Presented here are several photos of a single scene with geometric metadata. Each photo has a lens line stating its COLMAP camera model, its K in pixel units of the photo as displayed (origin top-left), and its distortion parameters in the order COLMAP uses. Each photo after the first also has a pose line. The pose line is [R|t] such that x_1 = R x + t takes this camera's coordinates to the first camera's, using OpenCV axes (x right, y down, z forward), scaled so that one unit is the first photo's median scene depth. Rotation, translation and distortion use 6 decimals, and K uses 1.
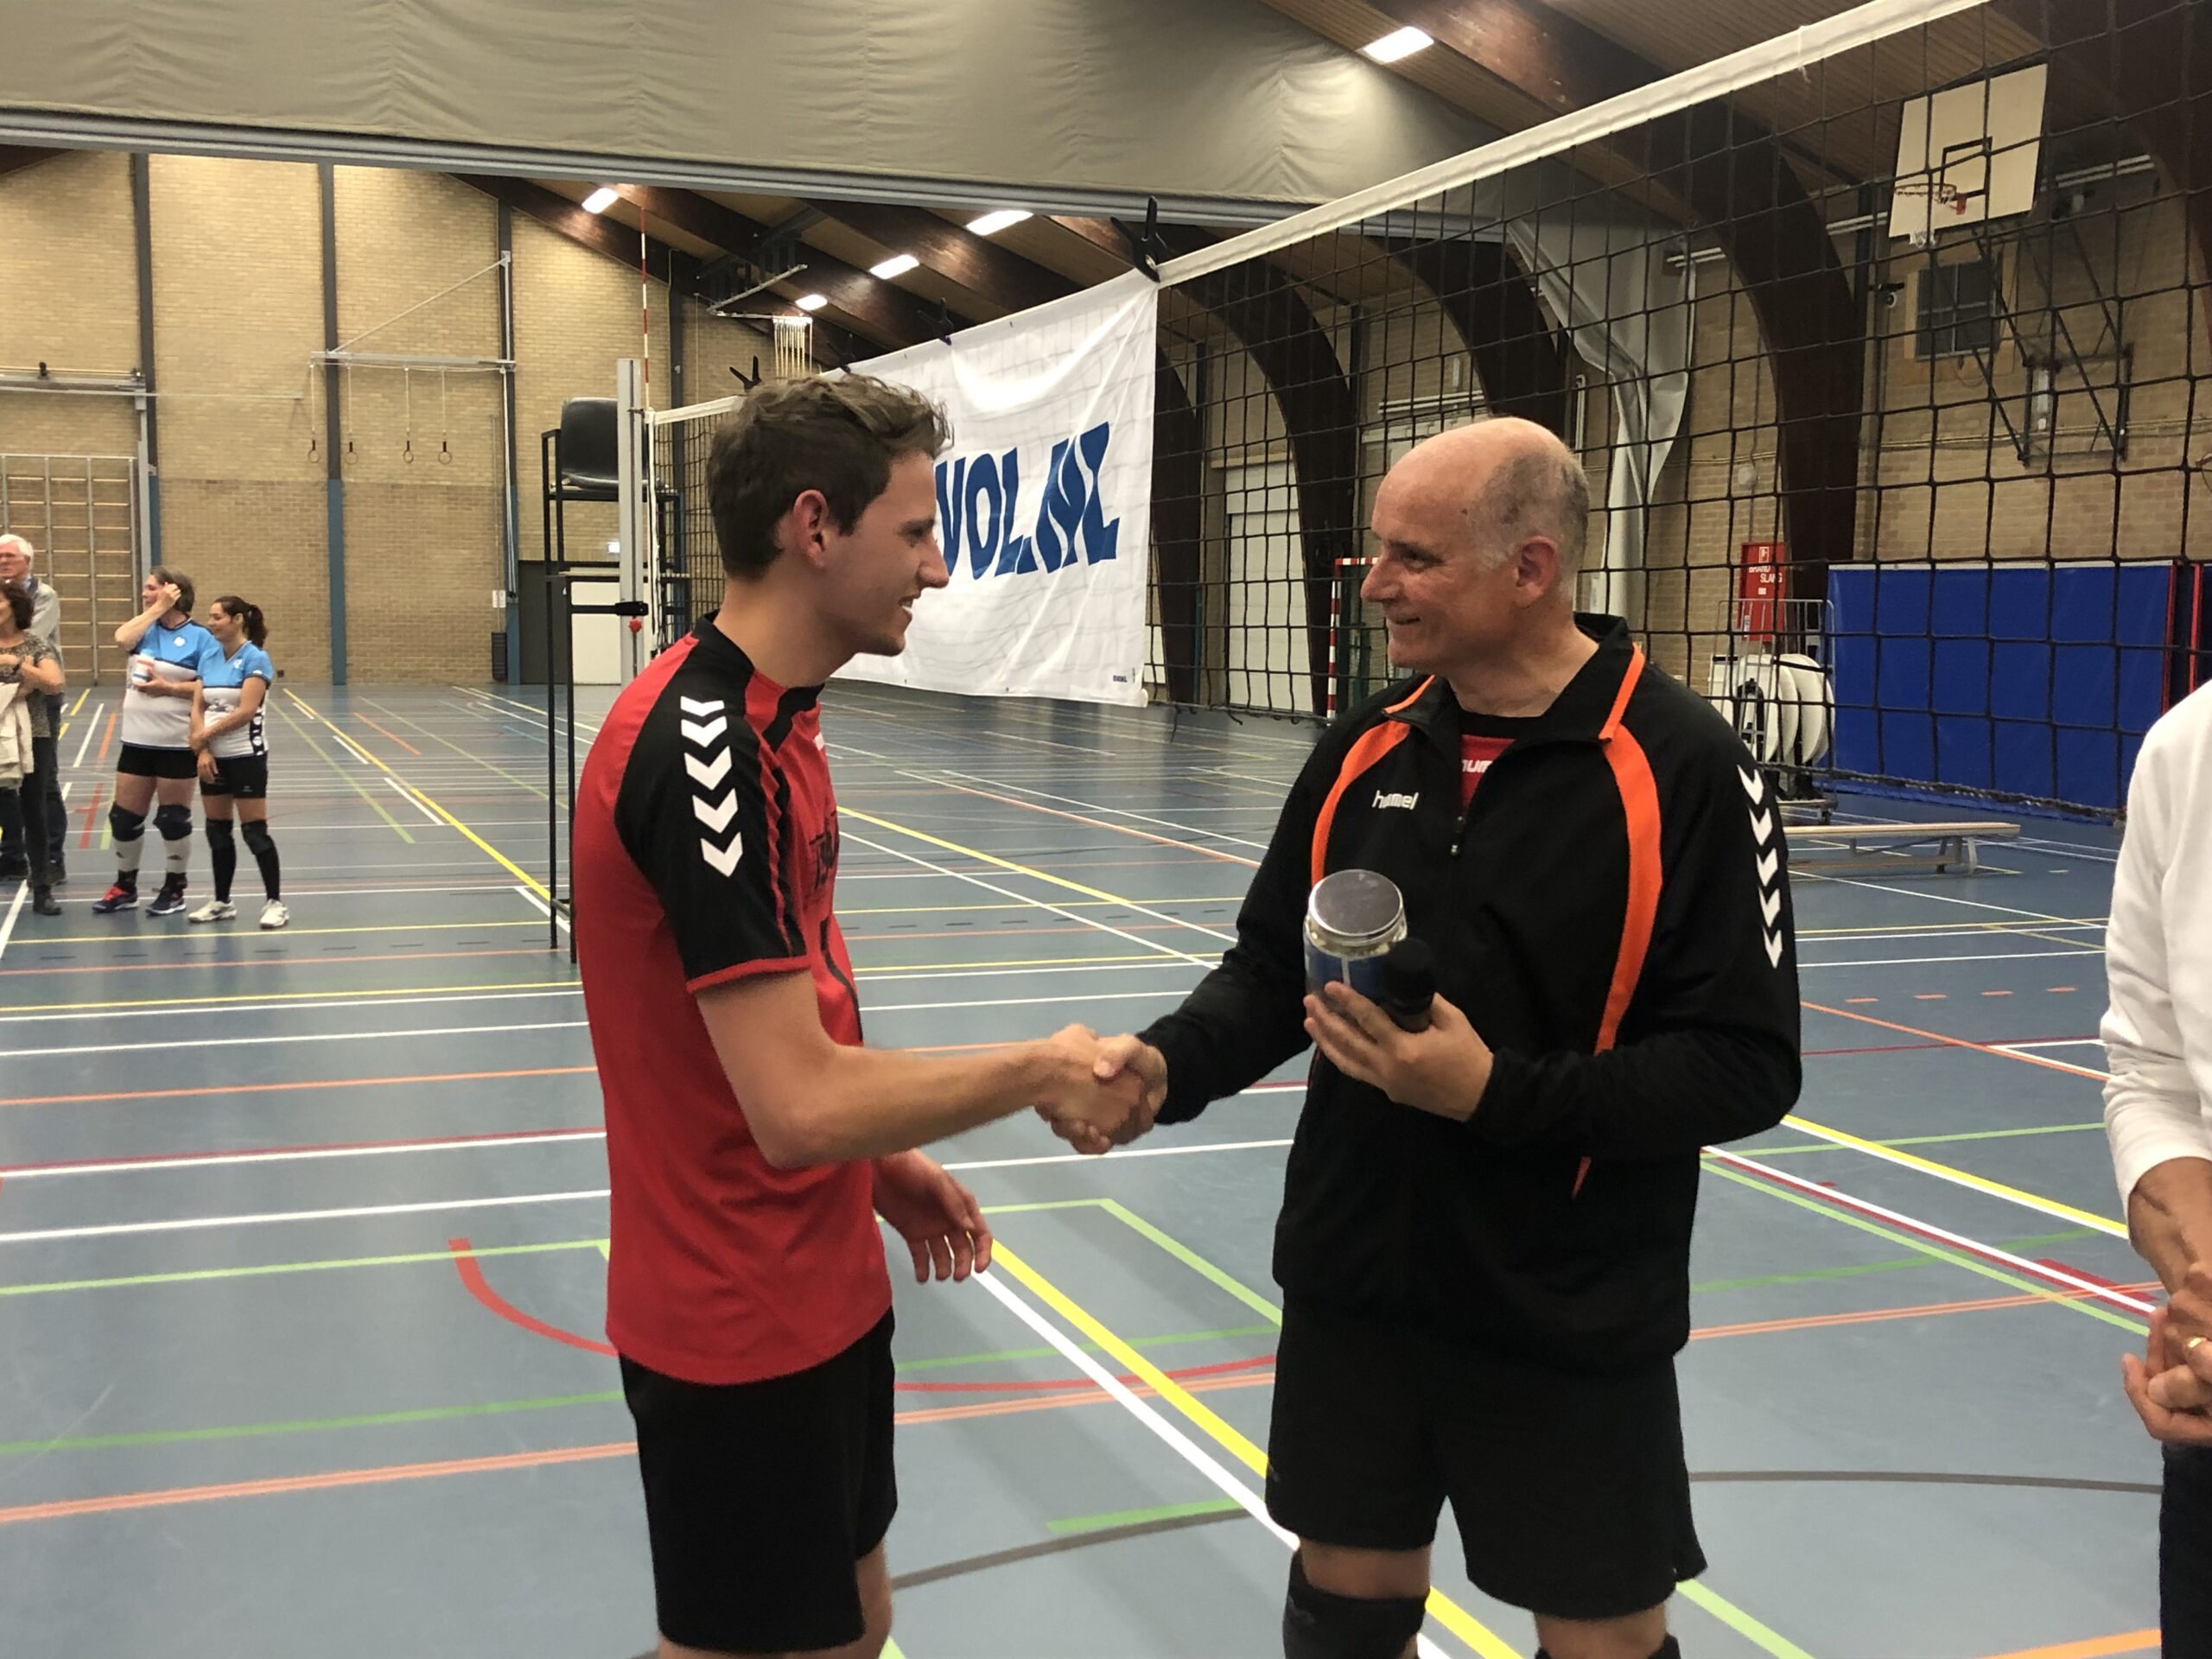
lens RADIAL K [[2518.6, 0, 1102.7], [0, 2518.6, 839.8], [0, 0, 1]] dist [0.054584, -0.127164]
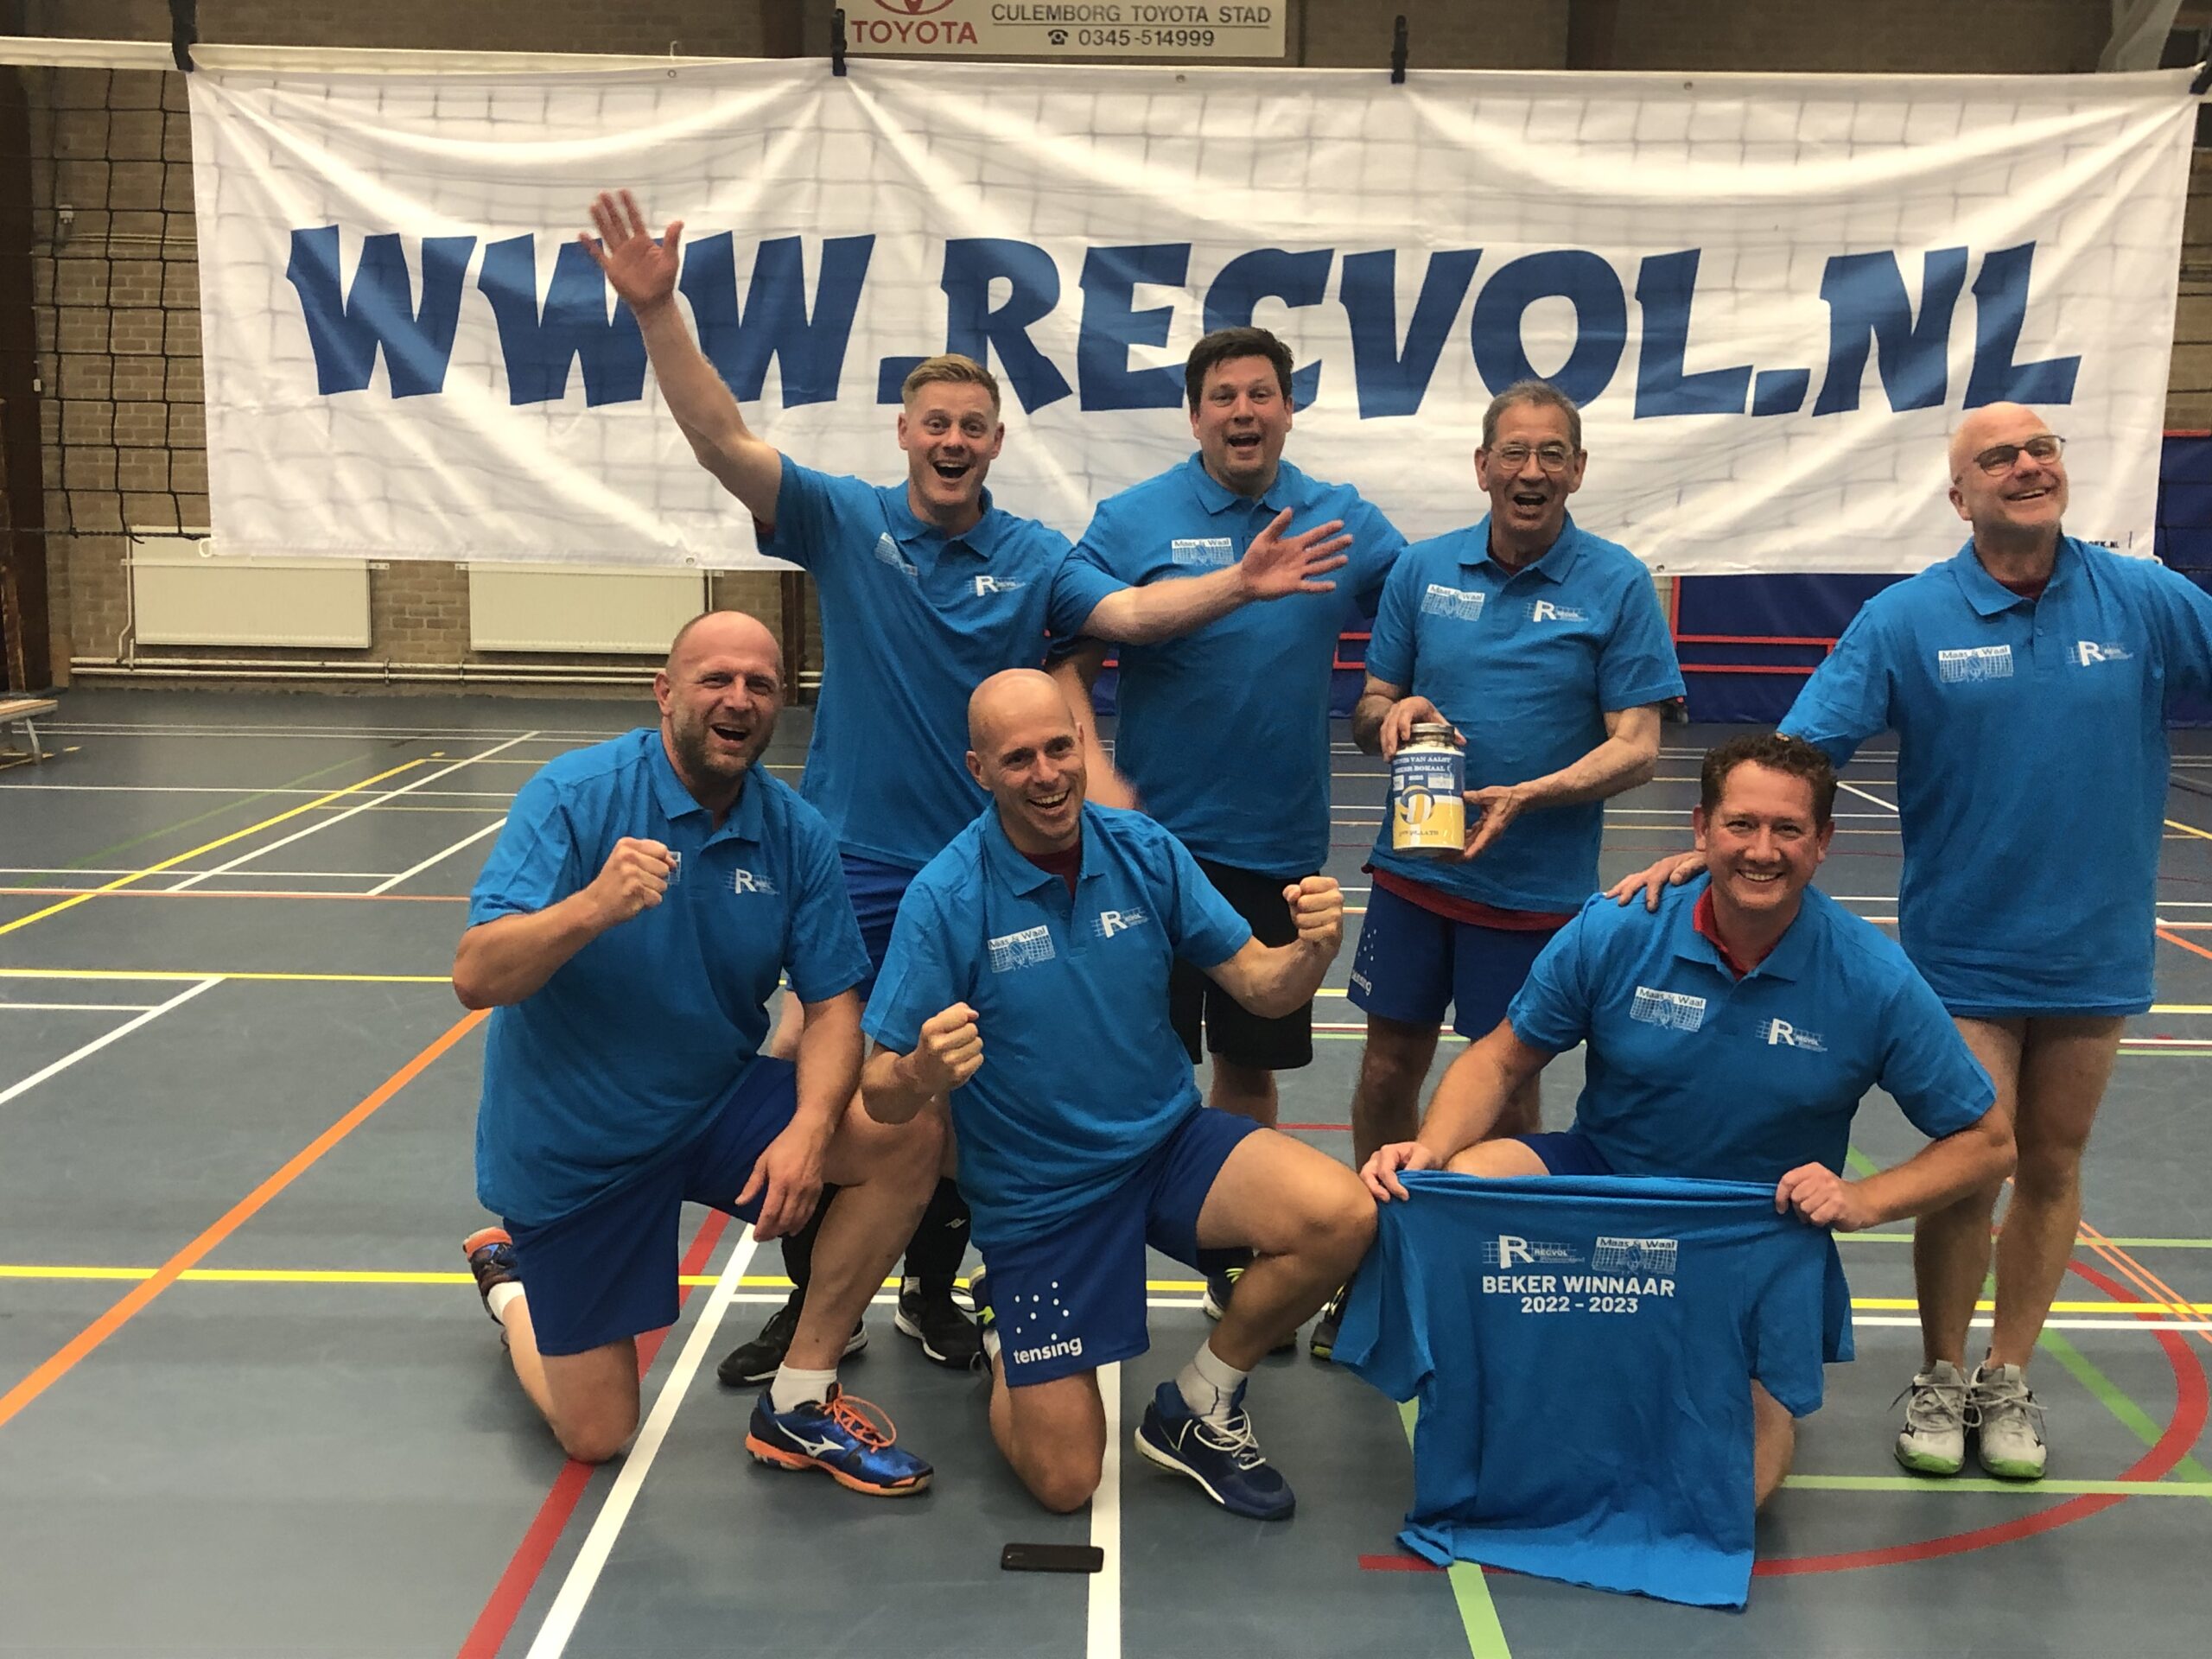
lens RADIAL K [[2523.6, 0, 1103.6], [0, 2523.6, 855.4], [0, 0, 1]] dist [0.022499, -0.038890]
pose [[0.354502, -0.144129, 0.923881, -0.253765], [0.078864, 0.989137, 0.124049, -0.025471], [-0.931724, 0.028885, 0.362017, 0.272895]]
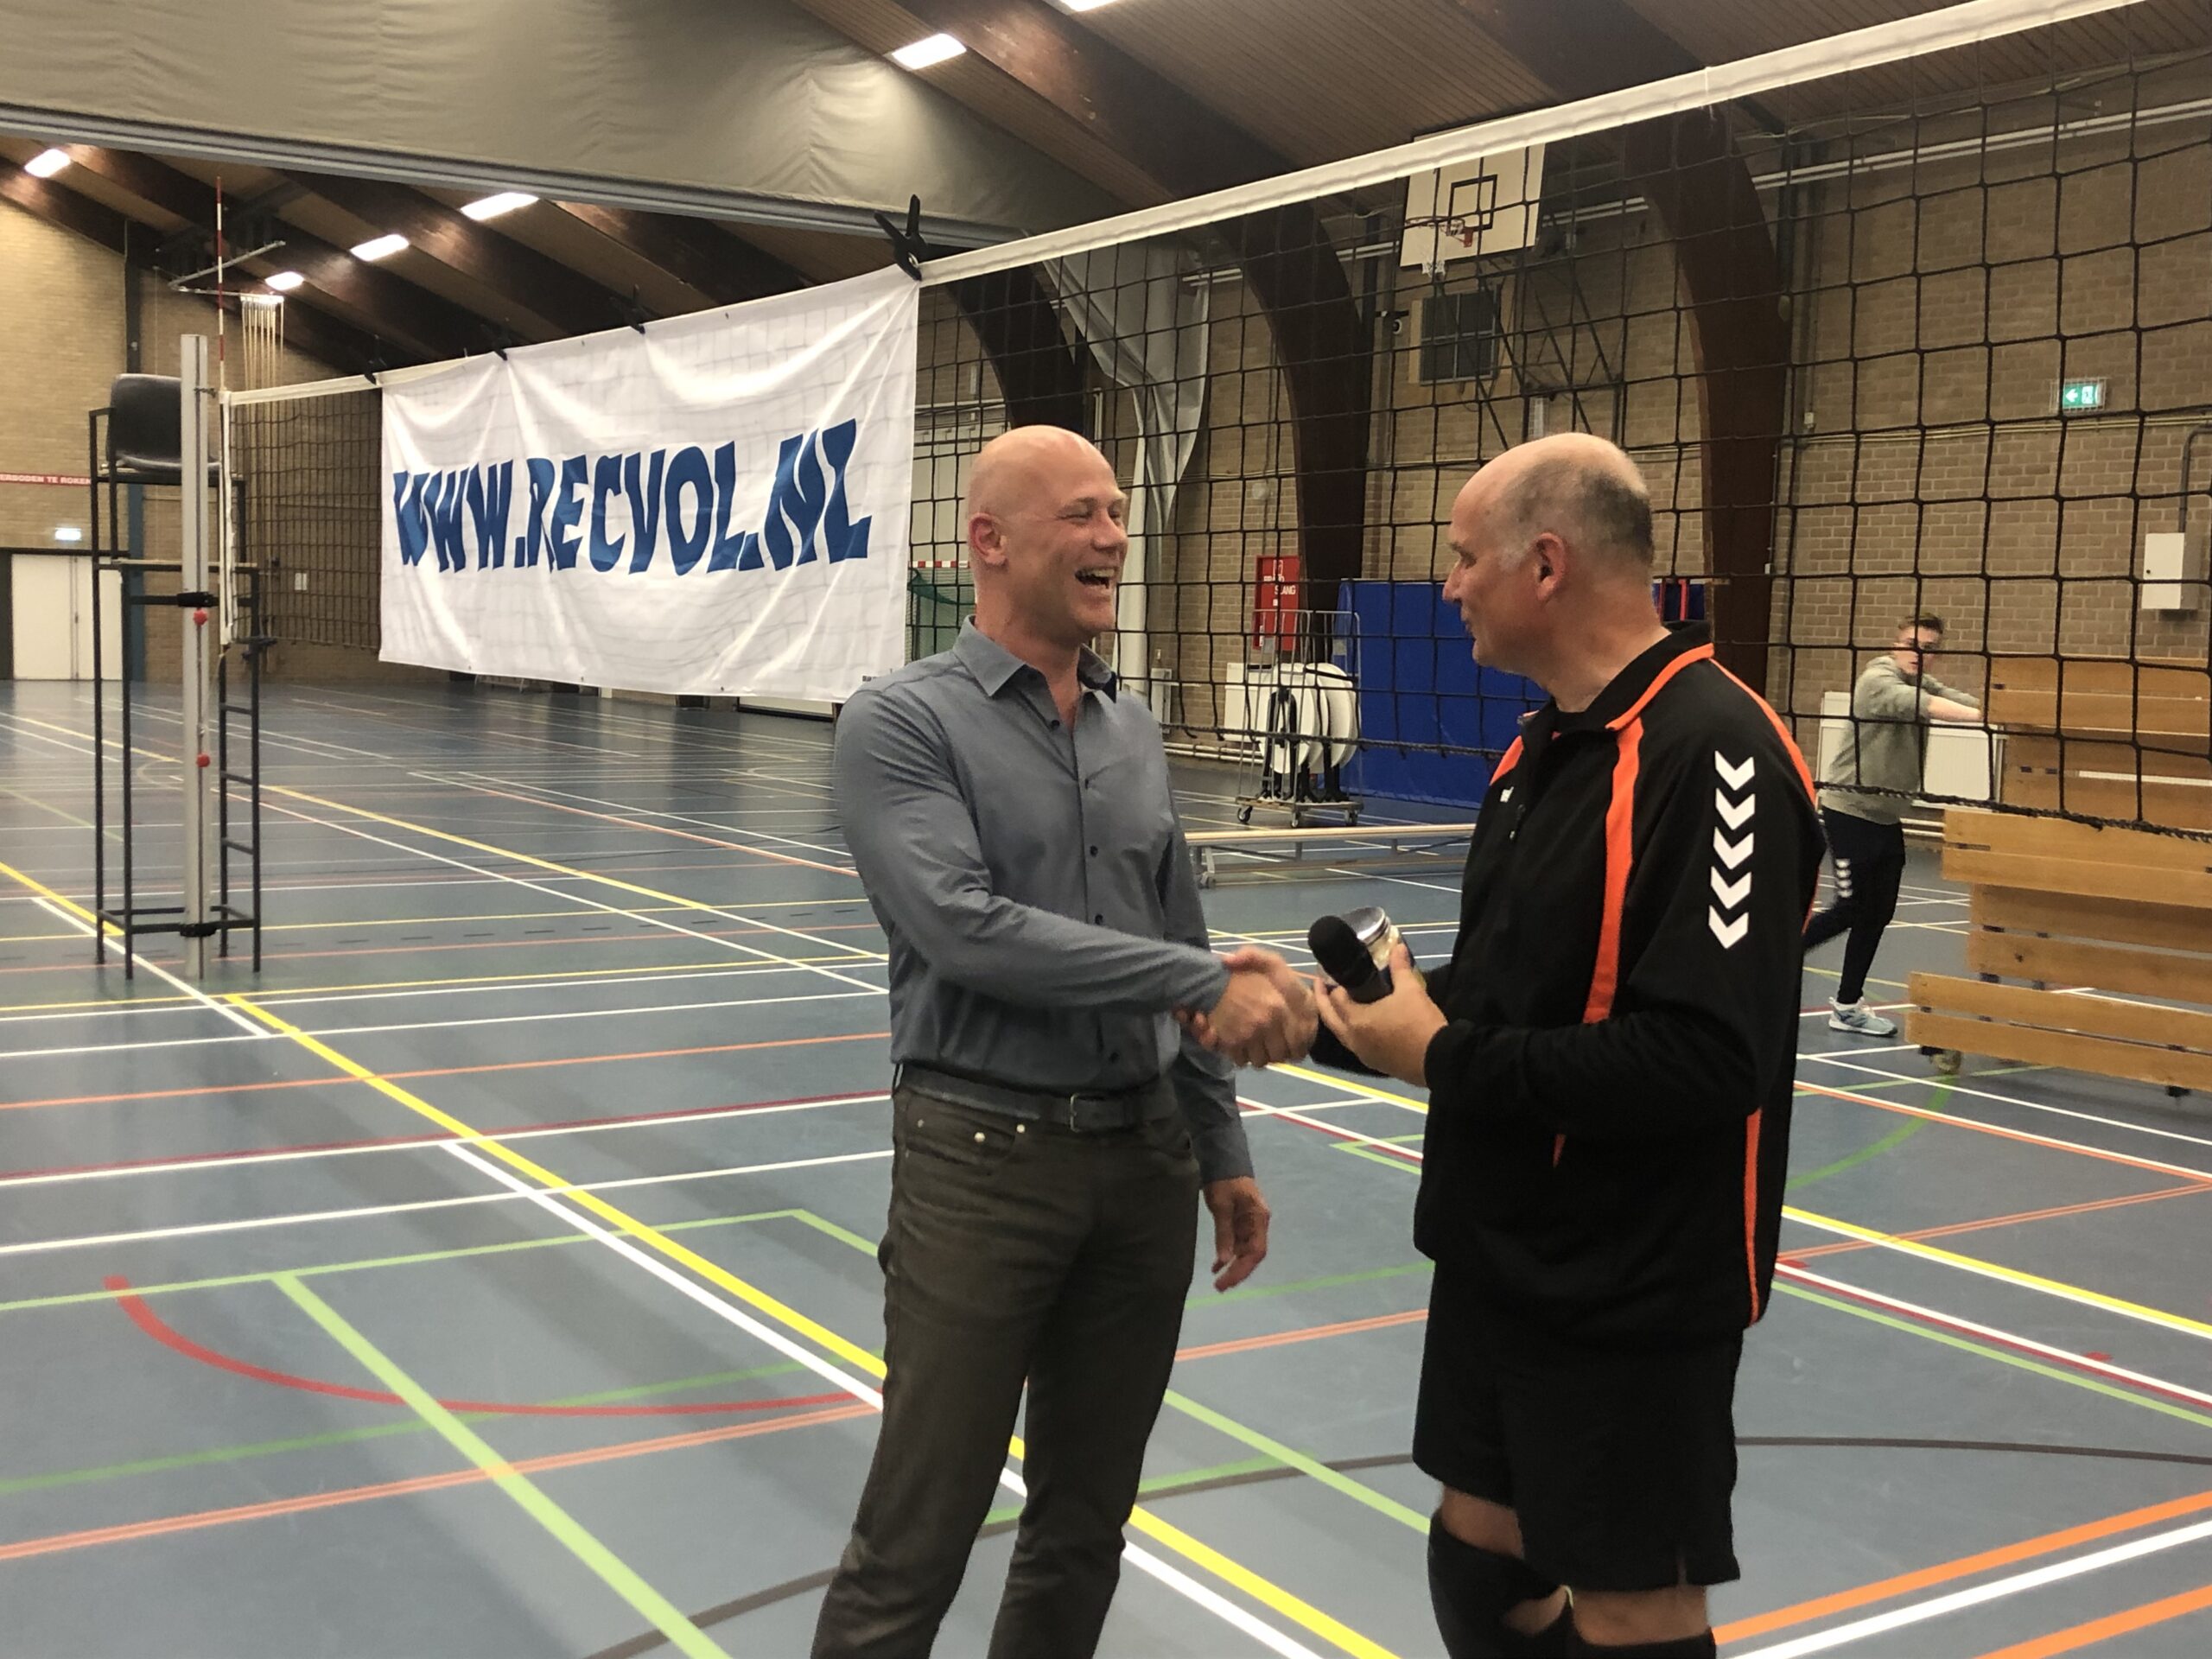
lens RADIAL K [[2517.4, 0, 1112.9], [0, 2517.4, 803.6], [0, 0, 1]] dist [0.140280, -0.531189]
pose [[0.976765, -0.001885, 0.214306, -0.030799], [0.005255, 0.999871, -0.015156, 0.000134], [-0.214250, 0.015930, 0.976649, 0.003666]]
